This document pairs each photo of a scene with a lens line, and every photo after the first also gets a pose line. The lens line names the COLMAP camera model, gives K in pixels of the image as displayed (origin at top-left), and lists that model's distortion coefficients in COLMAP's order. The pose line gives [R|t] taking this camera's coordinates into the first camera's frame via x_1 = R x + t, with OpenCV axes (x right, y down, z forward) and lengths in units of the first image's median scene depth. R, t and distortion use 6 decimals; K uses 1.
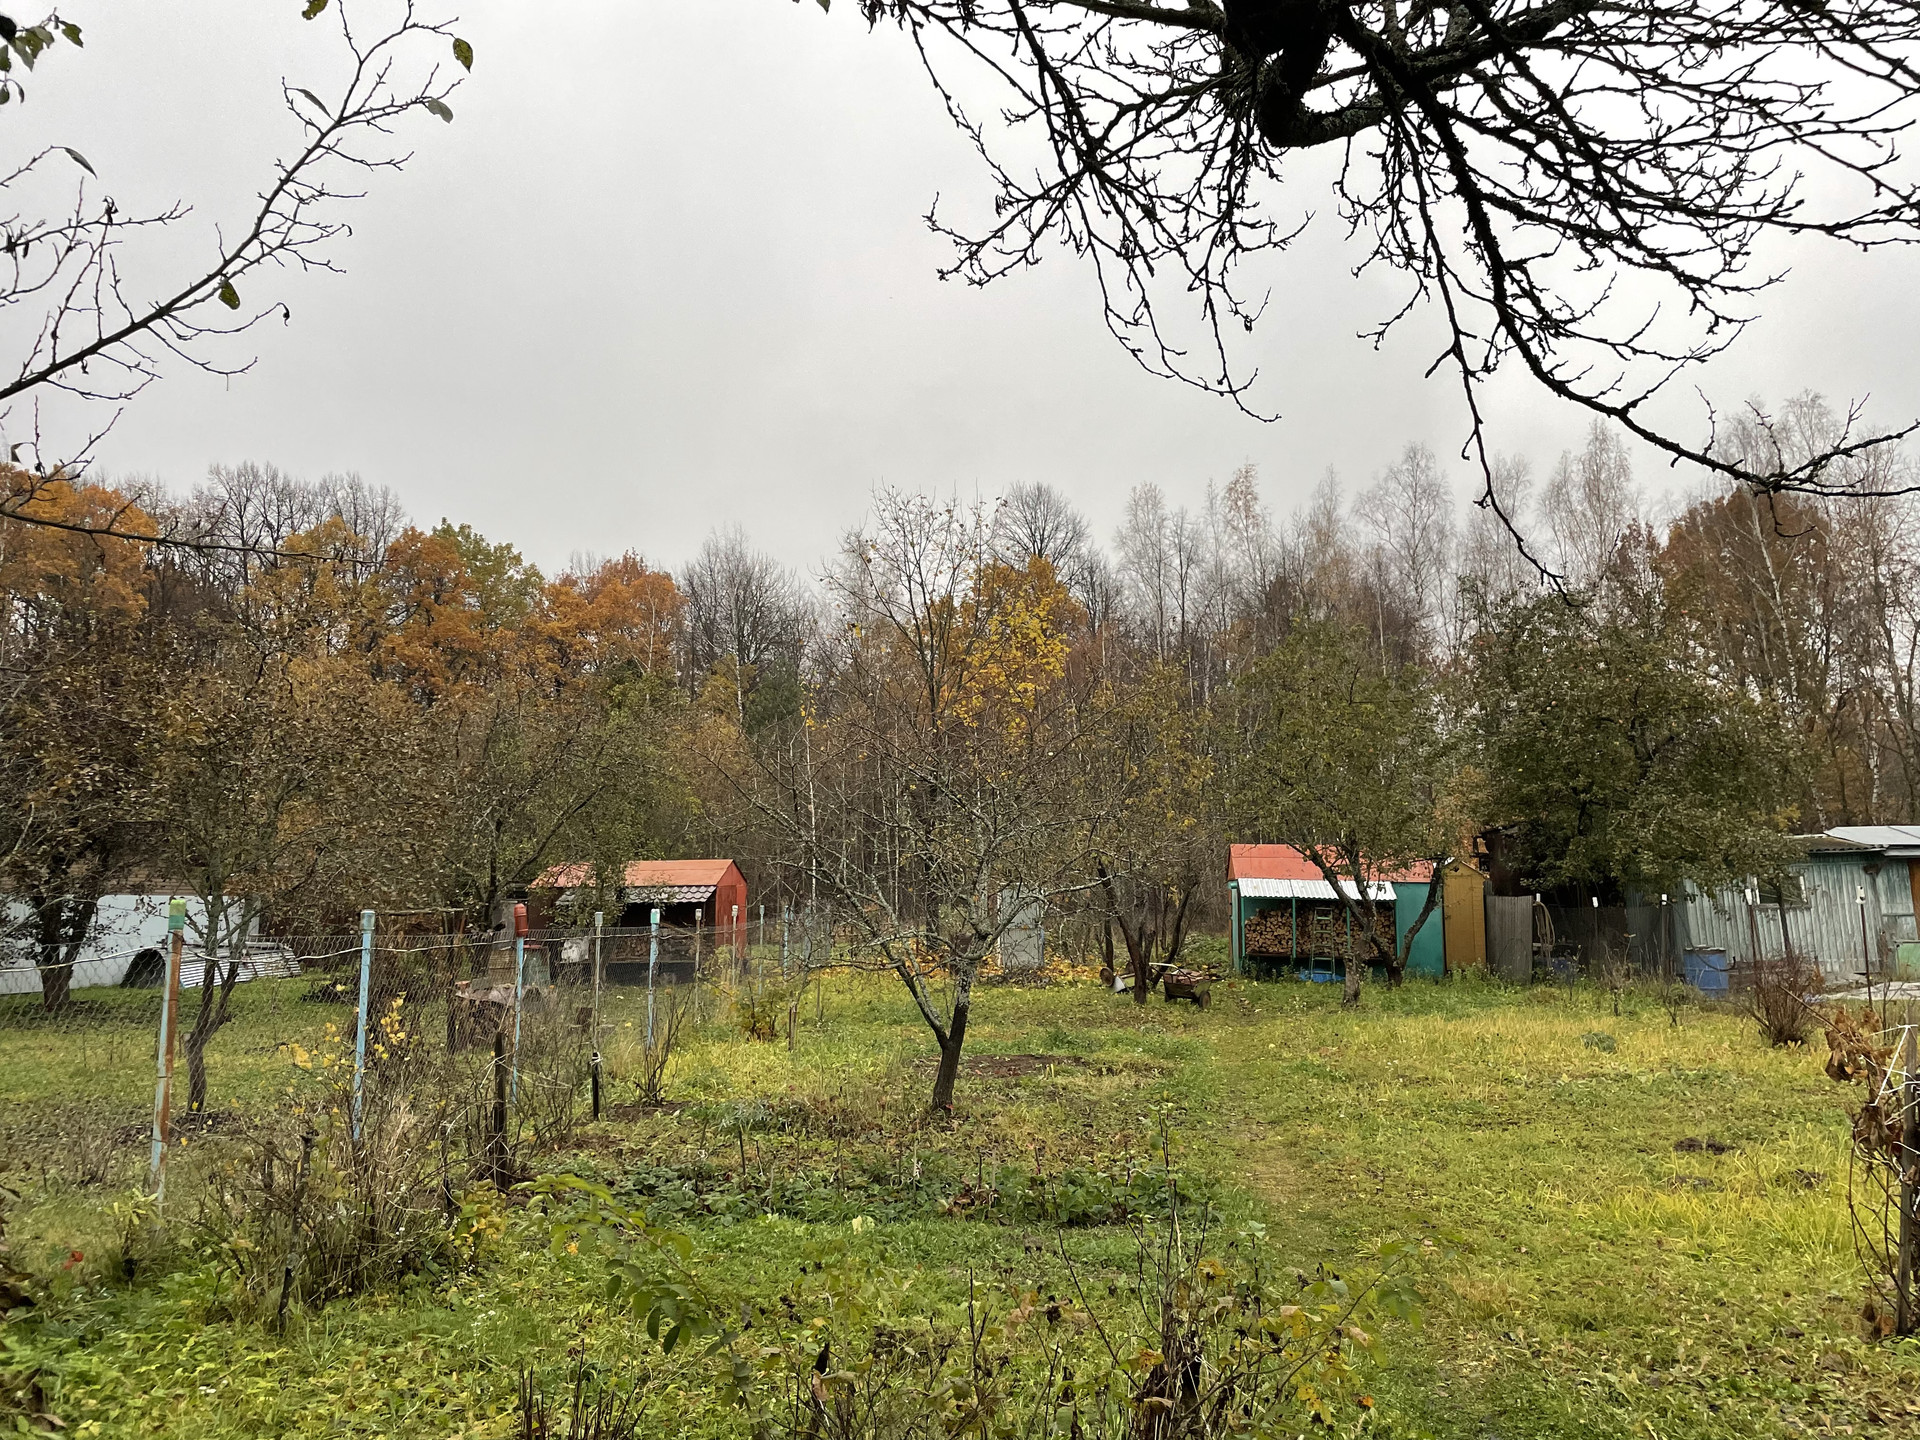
lens RADIAL K [[1458.2, 0, 959.7], [0, 1458.2, 717.4], [0, 0, 1]] dist [0.005369, 0.001325]
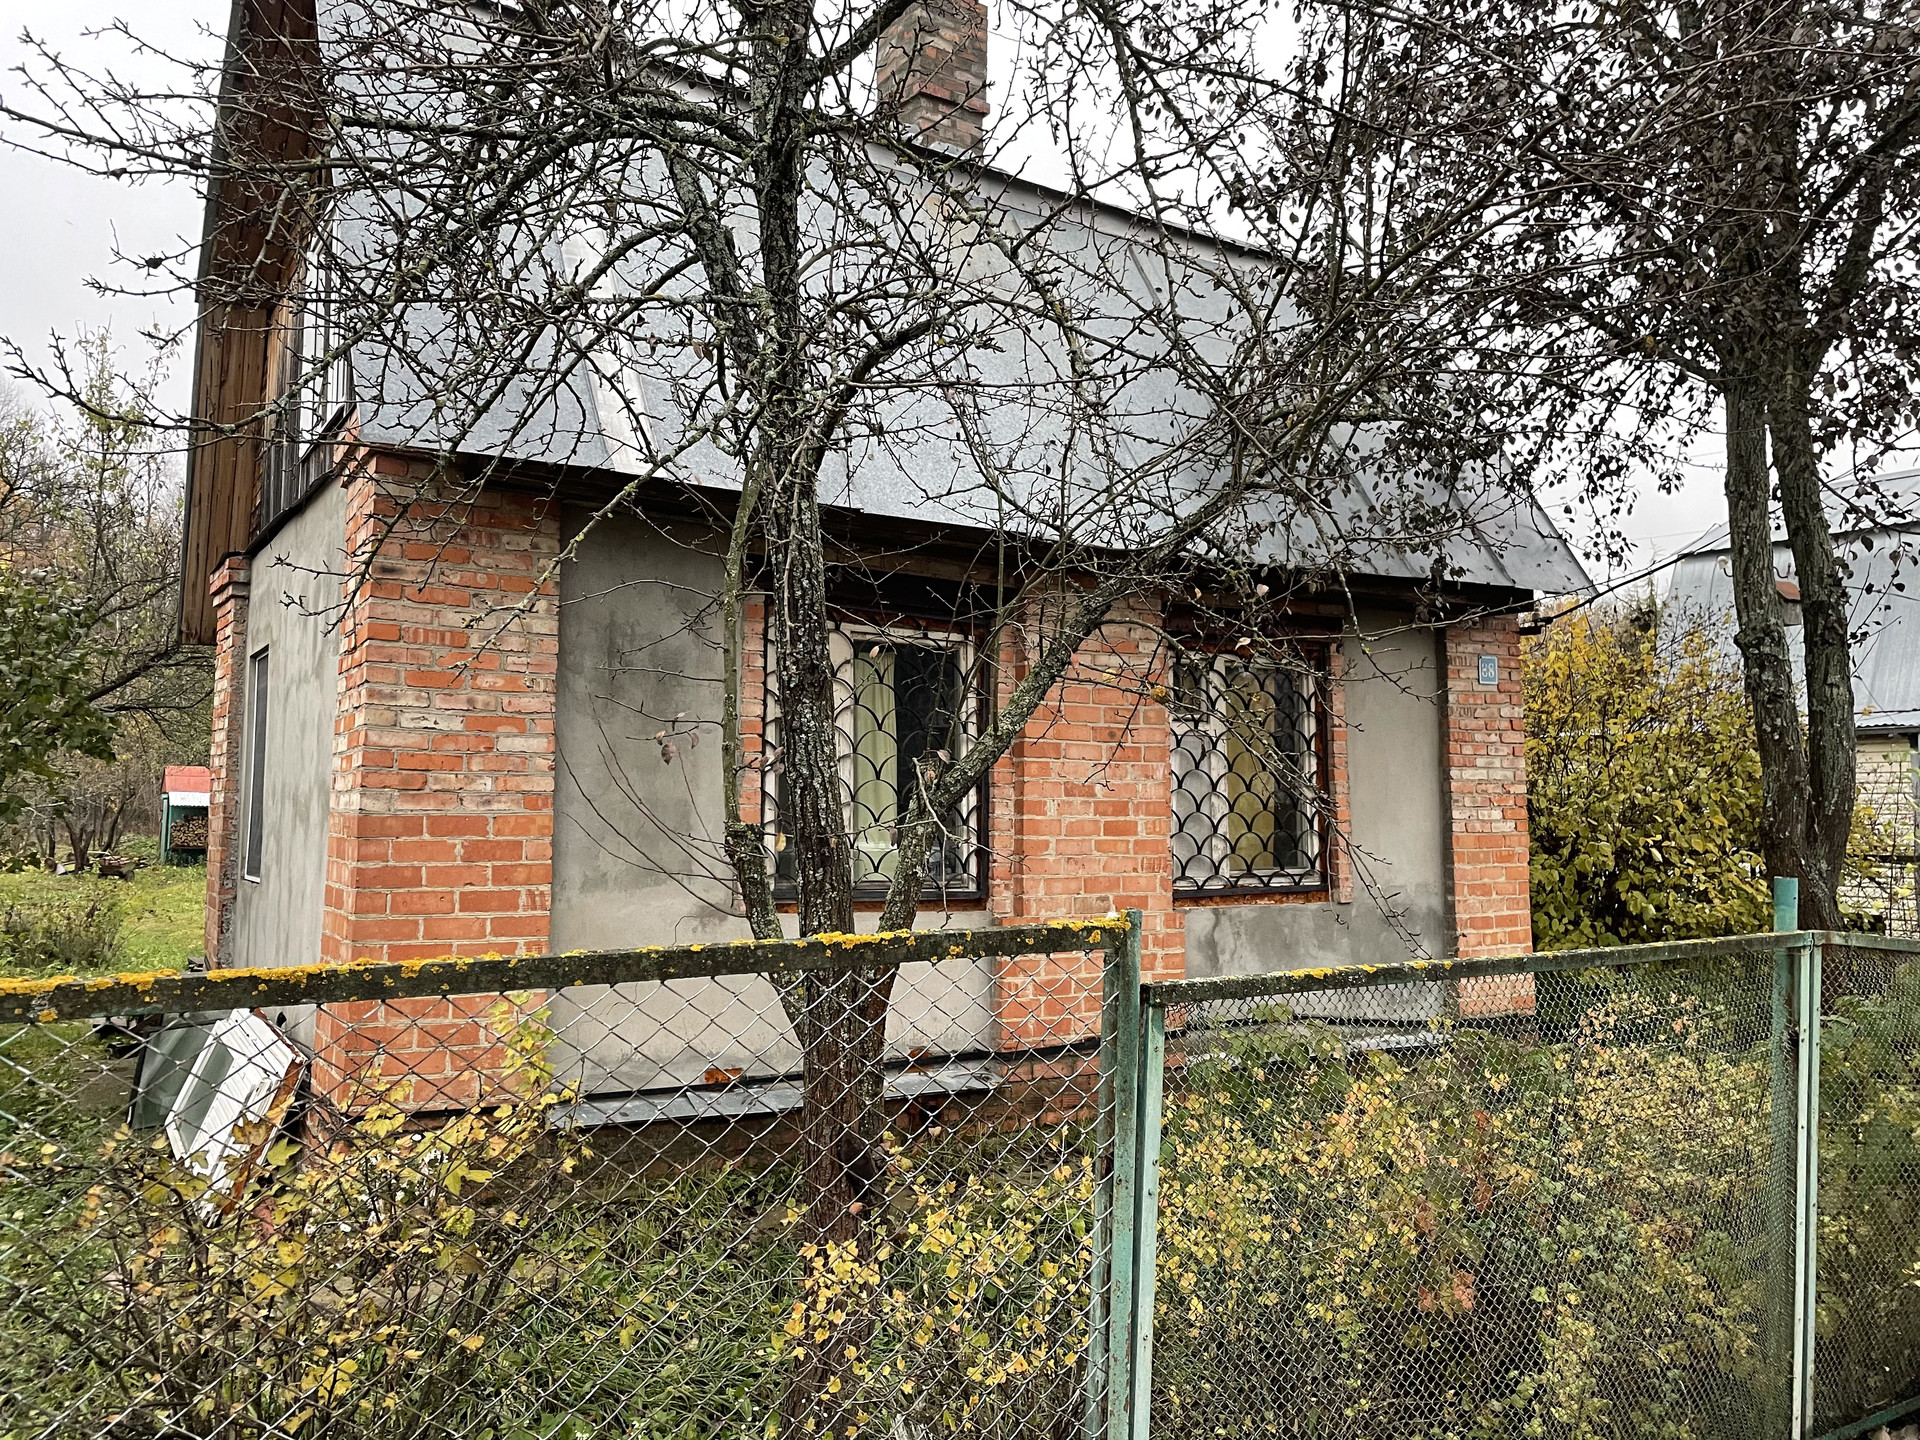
lens RADIAL K [[1458.2, 0, 961.2], [0, 1458.2, 720.5], [0, 0, 1]] dist [0.005369, 0.001325]
pose [[0.785997, 0.040485, 0.616903, -0.068601], [-0.081077, 0.995986, 0.037937, -0.067192], [-0.612891, -0.079835, 0.786124, -0.513207]]
